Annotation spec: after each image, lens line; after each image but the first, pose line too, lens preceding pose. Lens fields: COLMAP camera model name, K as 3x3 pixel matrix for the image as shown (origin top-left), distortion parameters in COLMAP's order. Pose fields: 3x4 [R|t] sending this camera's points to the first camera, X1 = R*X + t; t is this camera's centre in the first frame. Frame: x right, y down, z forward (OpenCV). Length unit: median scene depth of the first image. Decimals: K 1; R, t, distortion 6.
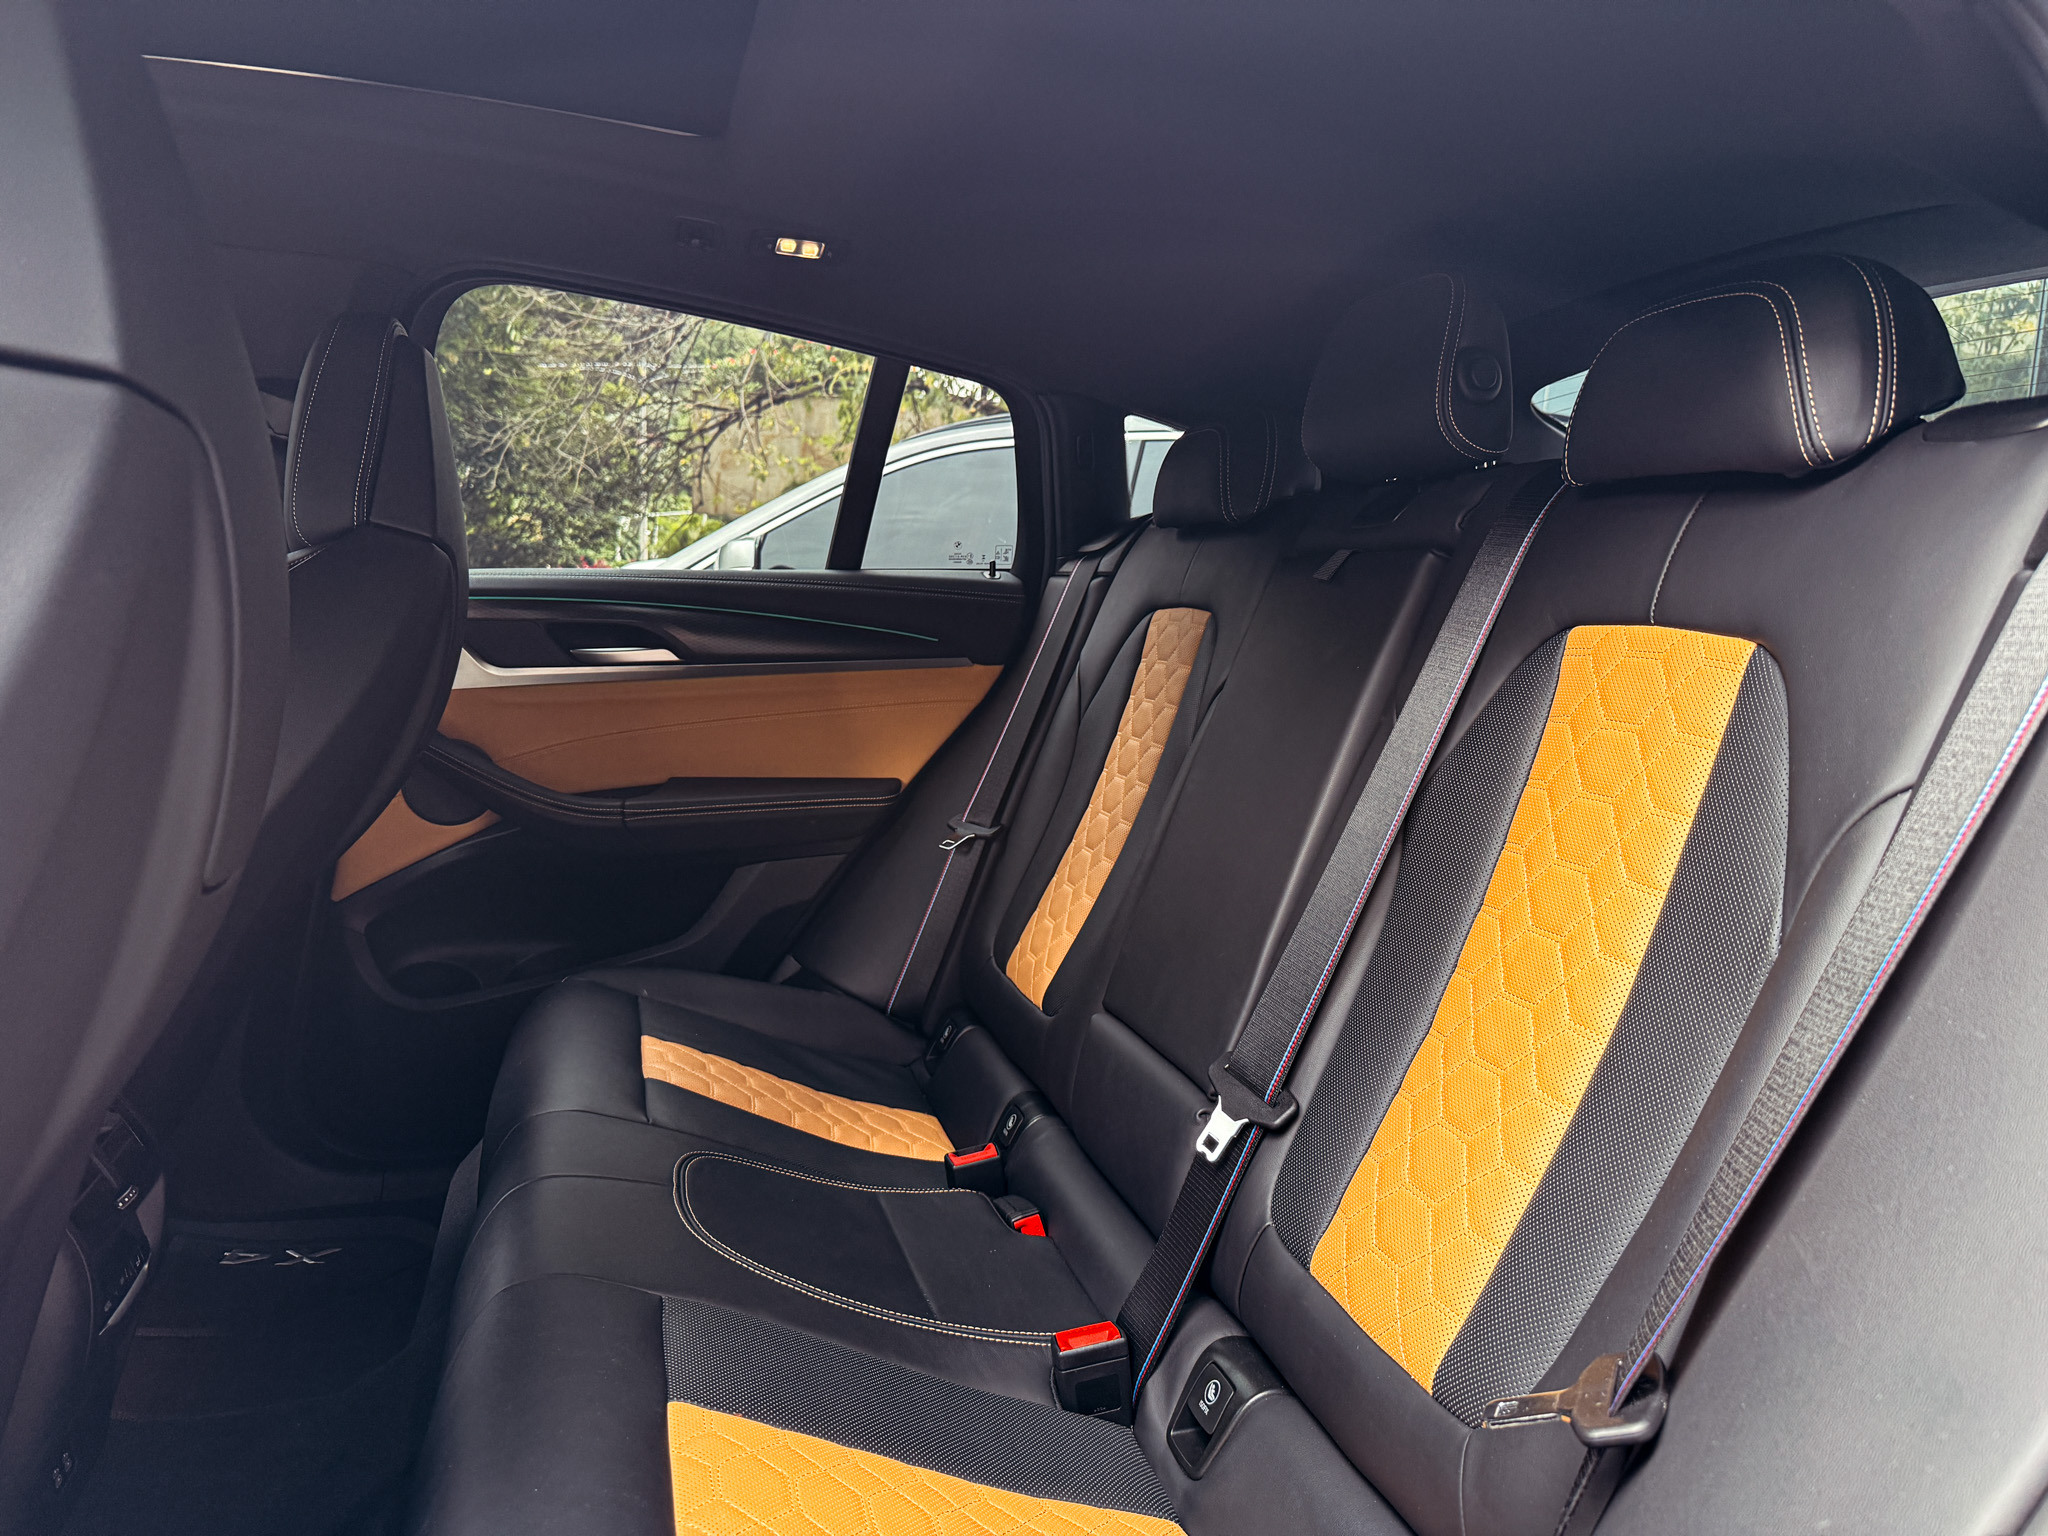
lens RADIAL K [[1499.6, 0, 1024.0], [0, 1499.6, 768.0], [0, 0, 1]] dist [0.153148, -0.368985]
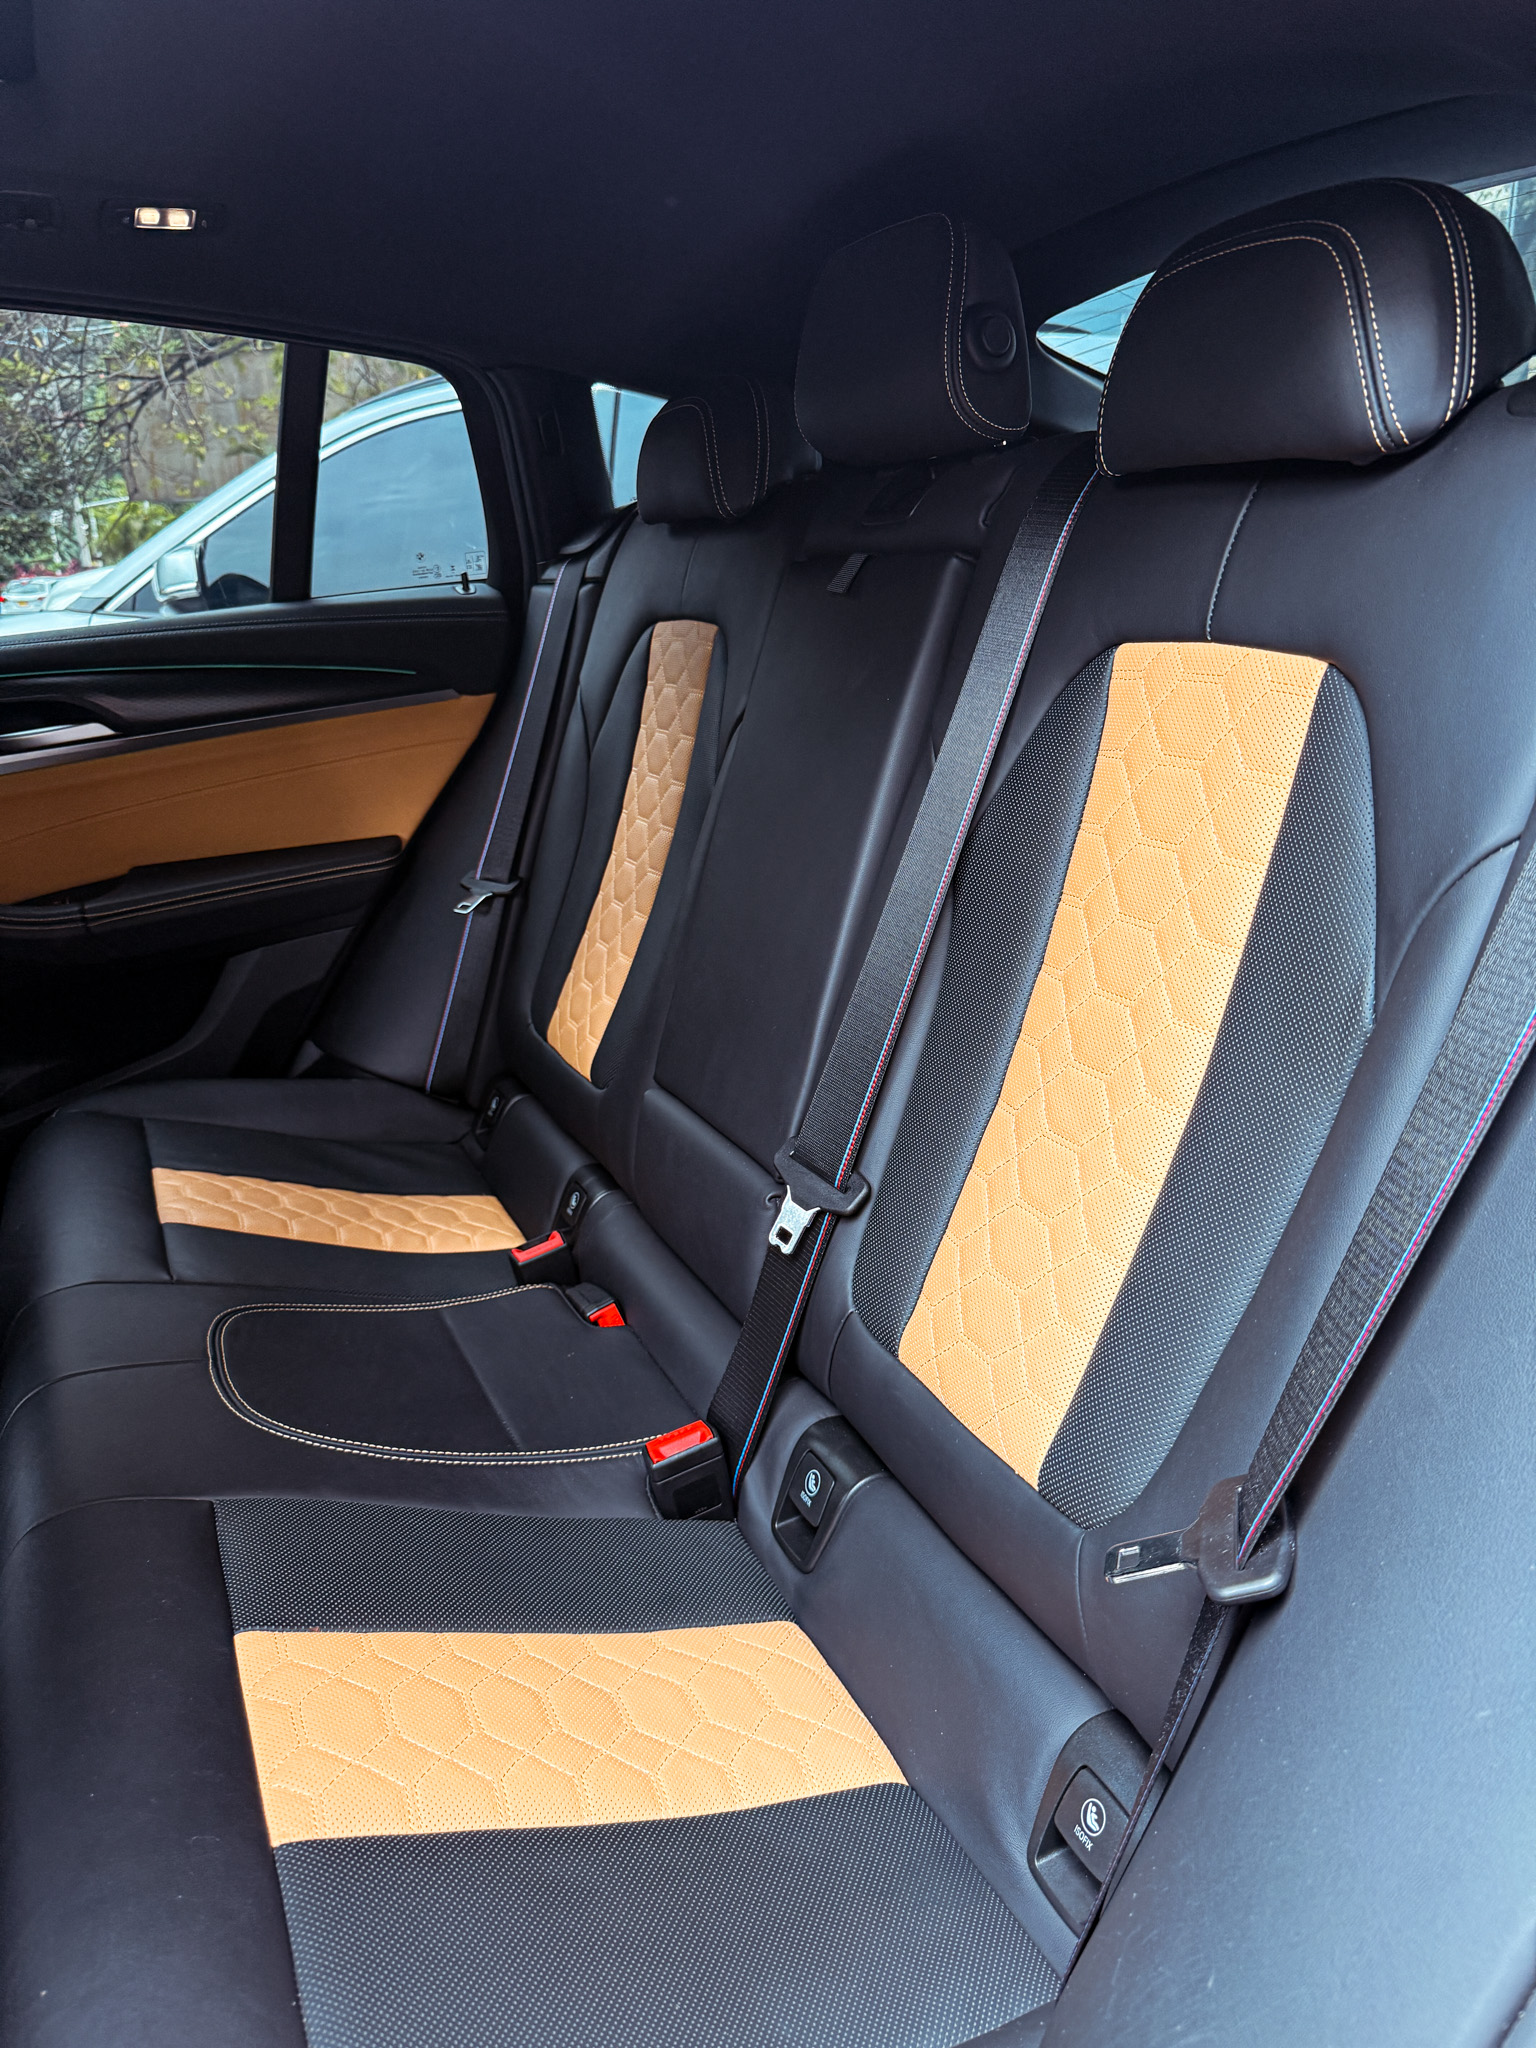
lens RADIAL K [[1438.2, 0, 764.8], [0, 1438.2, 978.2], [0, 0, 1]] dist [0.163126, -0.388310]
pose [[0.983383, -0.139880, 0.115717, 0.024439], [0.112942, 0.970441, 0.213282, -0.084946], [-0.142131, -0.196669, 0.970114, 0.129159]]
